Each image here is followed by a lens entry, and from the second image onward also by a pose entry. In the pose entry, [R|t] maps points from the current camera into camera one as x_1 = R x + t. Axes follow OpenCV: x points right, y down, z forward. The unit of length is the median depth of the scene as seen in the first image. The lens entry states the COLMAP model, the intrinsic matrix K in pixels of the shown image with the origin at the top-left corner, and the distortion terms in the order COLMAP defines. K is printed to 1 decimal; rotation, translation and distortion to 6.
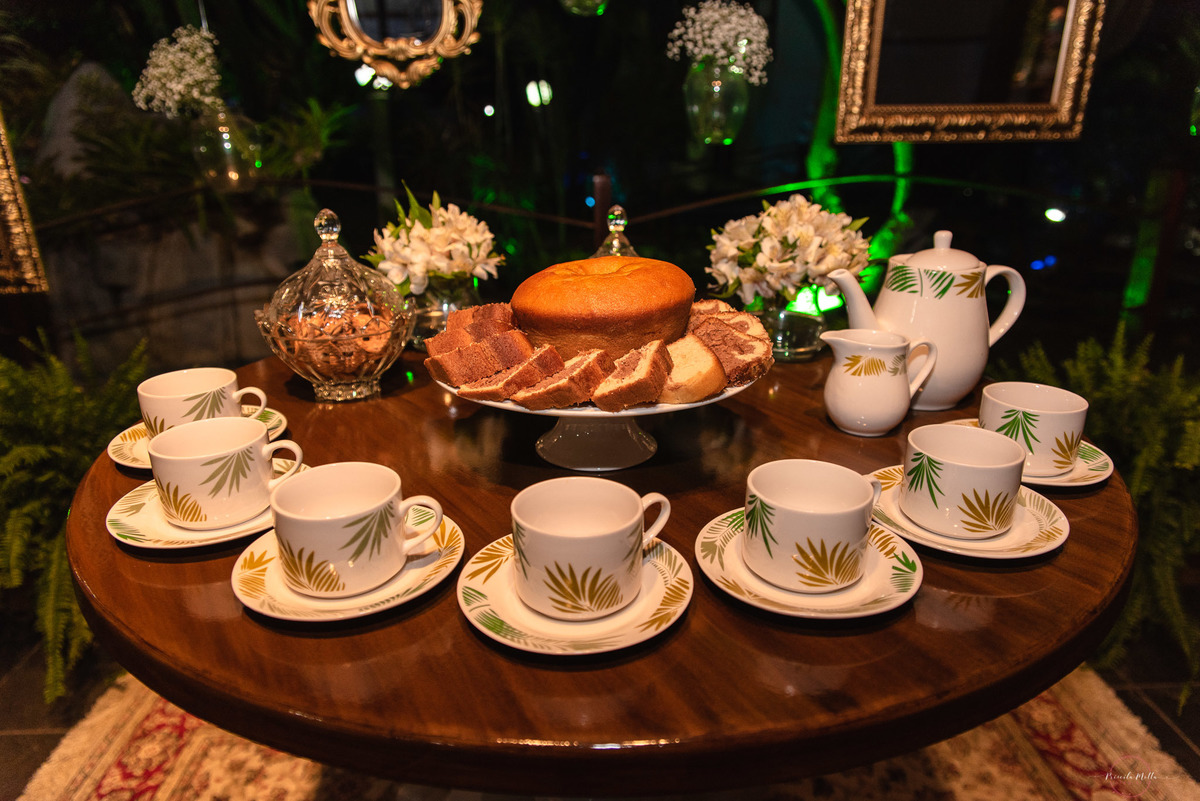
lens RADIAL K [[801.4, 0, 599.5], [0, 801.4, 382.5], [0, 0, 1]] dist [0.006405, -0.000026]
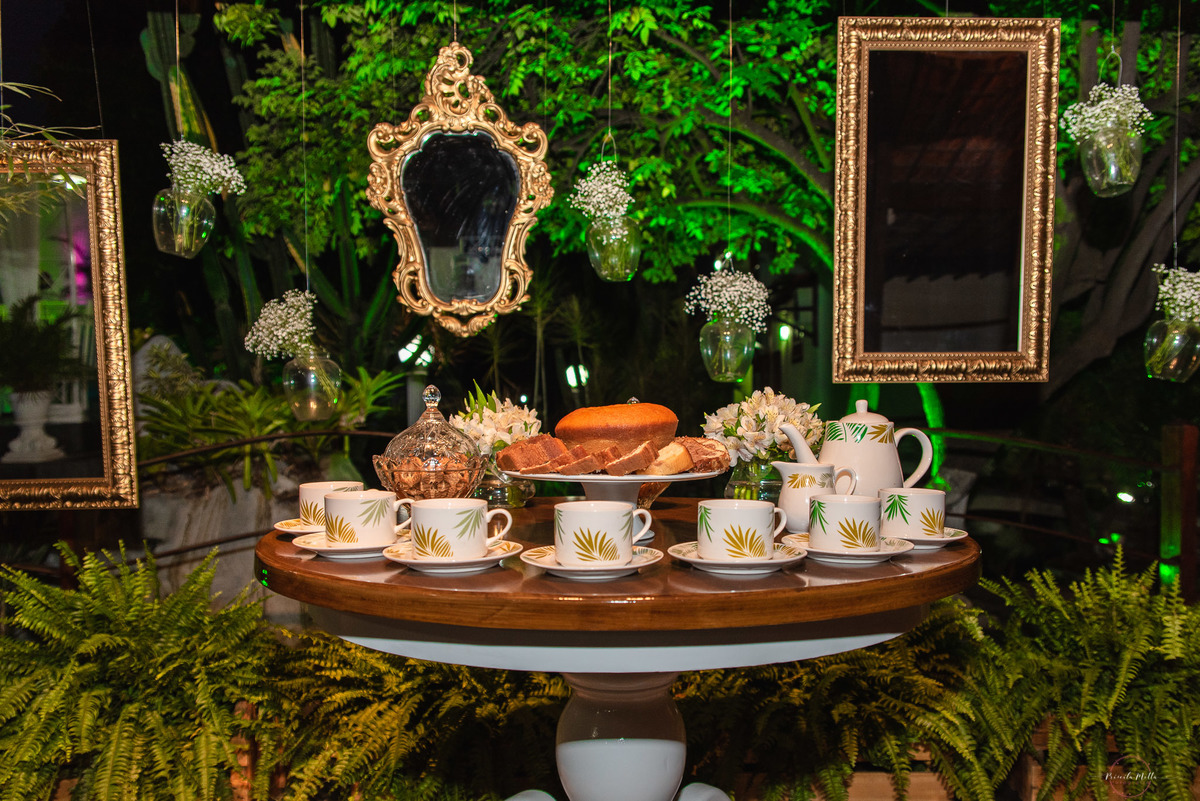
lens RADIAL K [[801.4, 0, 599.5], [0, 801.4, 382.5], [0, 0, 1]] dist [0.006405, -0.000026]
pose [[0.999064, 0.006680, -0.042734, 0.008953], [-0.019720, 0.949684, -0.312589, 0.071001], [0.038495, 0.313139, 0.948927, -0.111400]]
